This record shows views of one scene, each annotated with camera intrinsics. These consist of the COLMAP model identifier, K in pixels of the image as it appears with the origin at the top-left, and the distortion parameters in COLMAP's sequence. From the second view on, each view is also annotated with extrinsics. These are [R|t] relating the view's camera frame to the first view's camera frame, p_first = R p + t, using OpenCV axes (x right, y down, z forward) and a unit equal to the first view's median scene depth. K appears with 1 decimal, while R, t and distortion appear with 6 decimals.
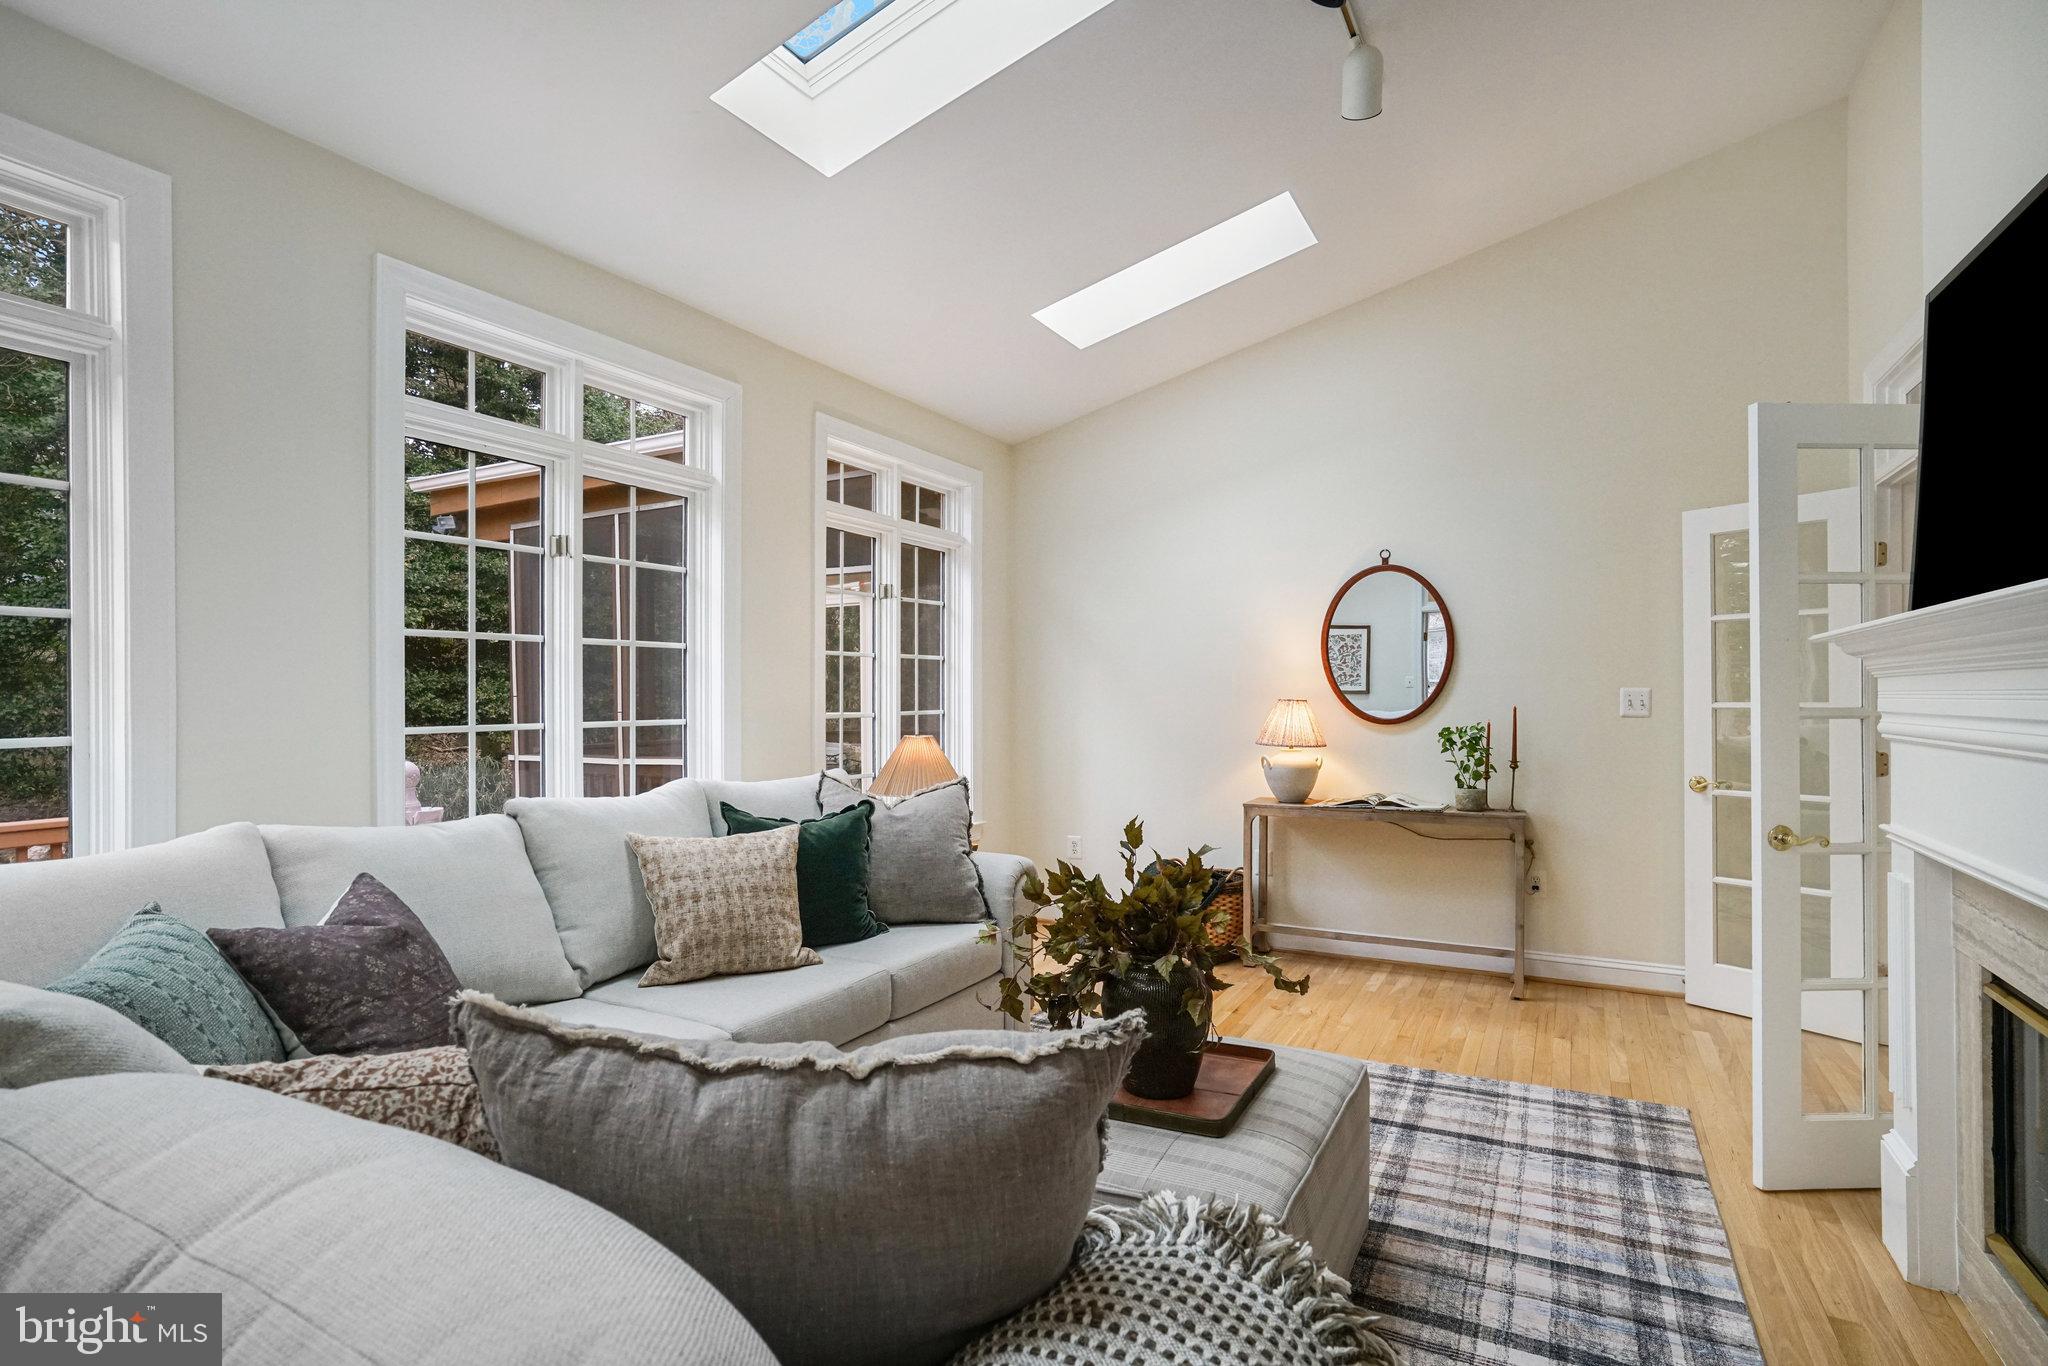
lens RADIAL K [[999.6, 0, 1059.1], [0, 999.6, 682.0], [0, 0, 1]] dist [-0.045836, 0.026326]
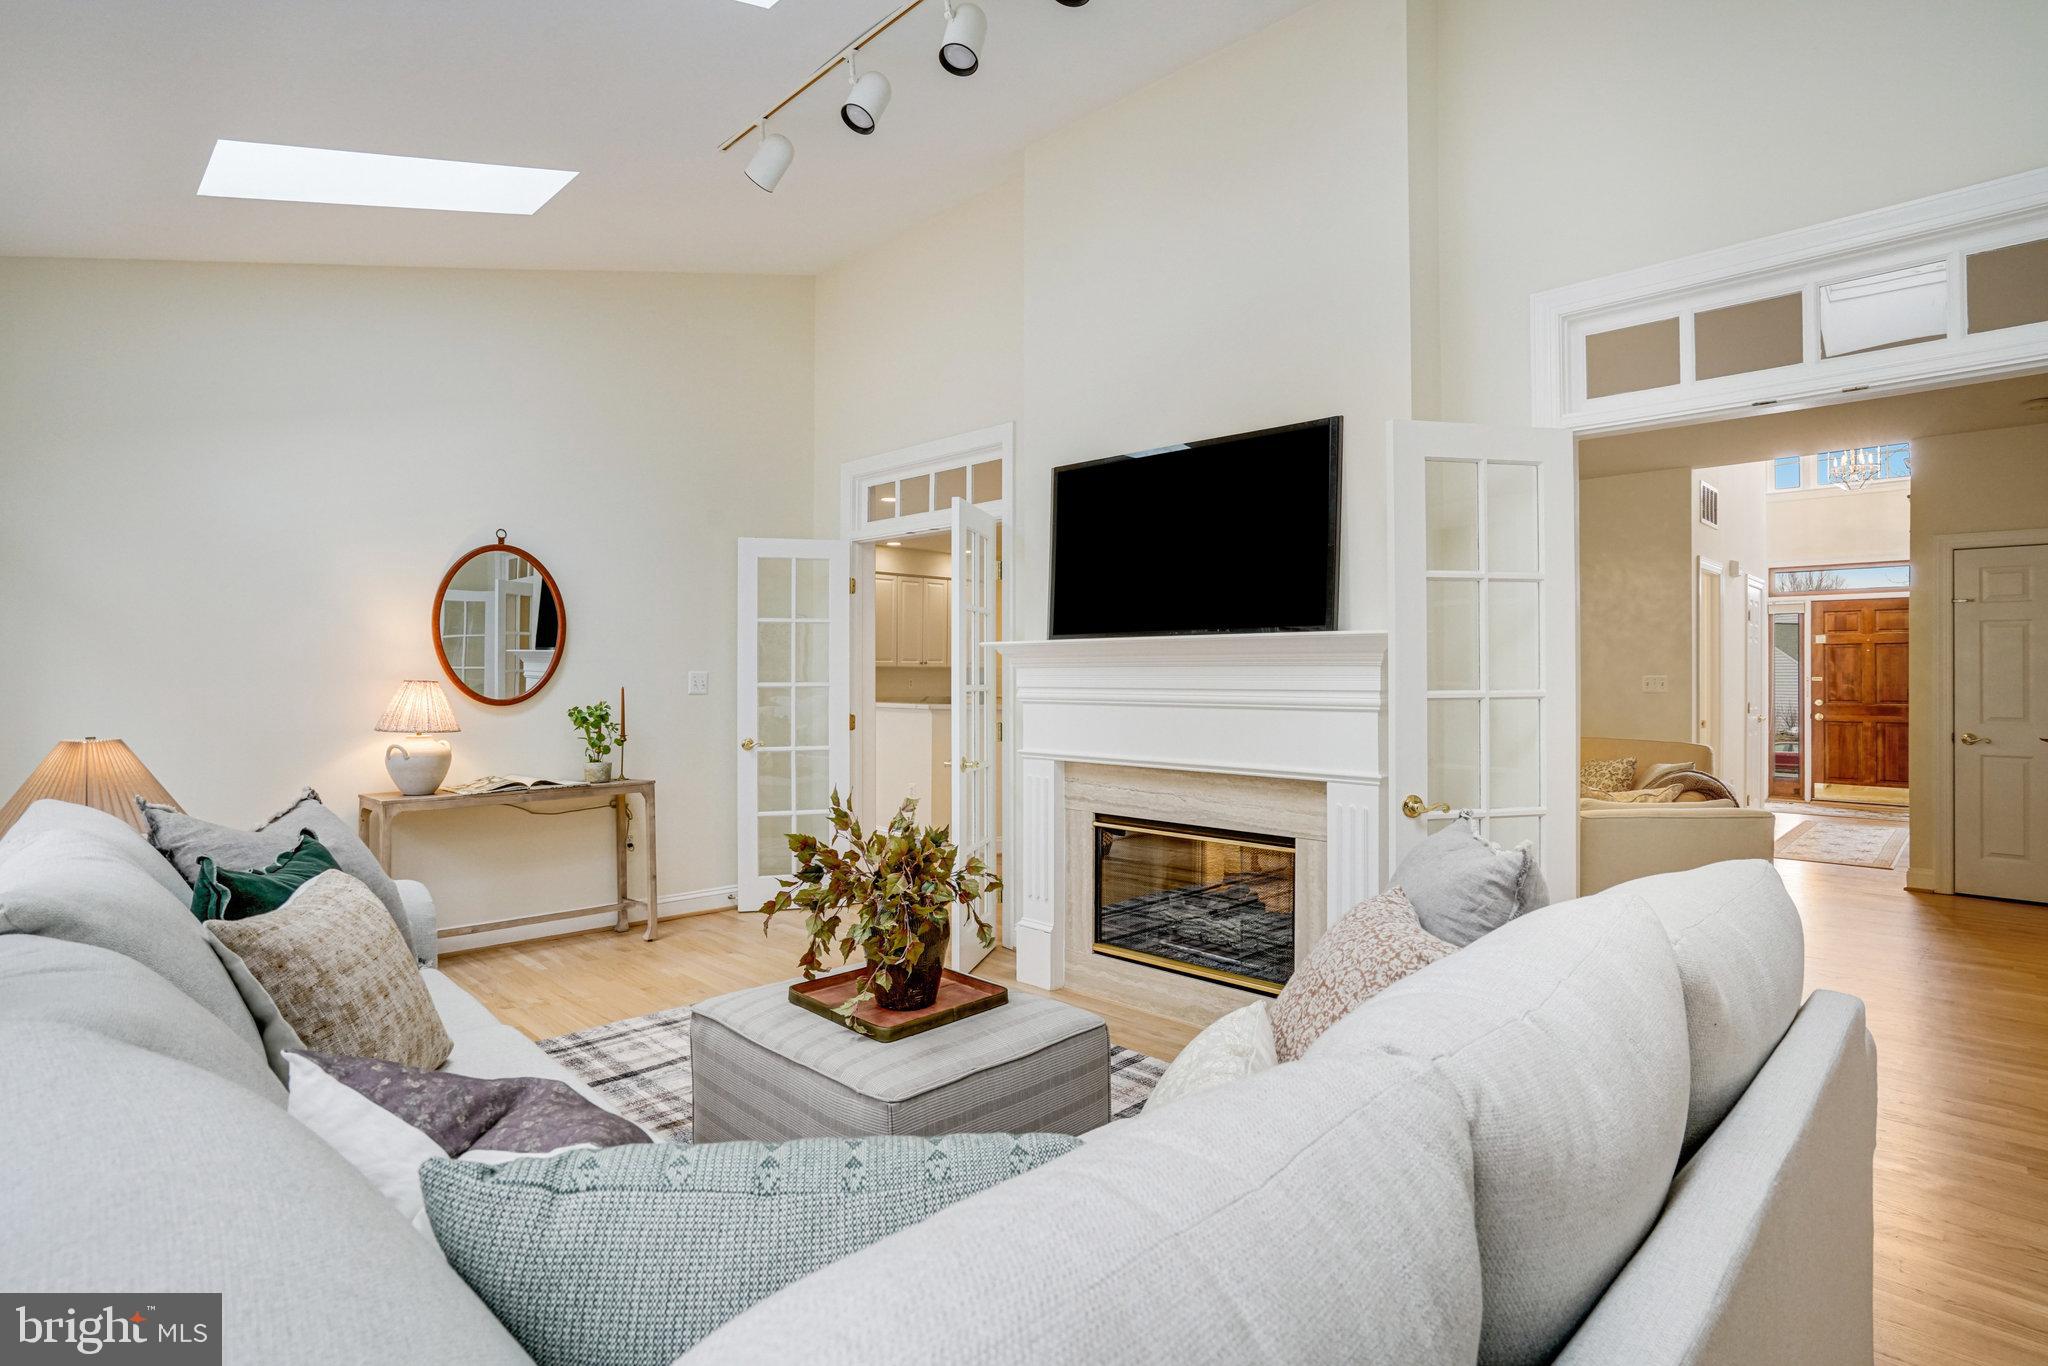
lens RADIAL K [[1010.3, 0, 976.7], [0, 1010.3, 664.2], [0, 0, 1]] dist [-0.012541, 0.000615]
pose [[0.332759, 0.012863, 0.942924, -0.496795], [-0.015823, 0.999842, -0.008055, 0.001385], [-0.942879, -0.012240, 0.332910, 0.240776]]
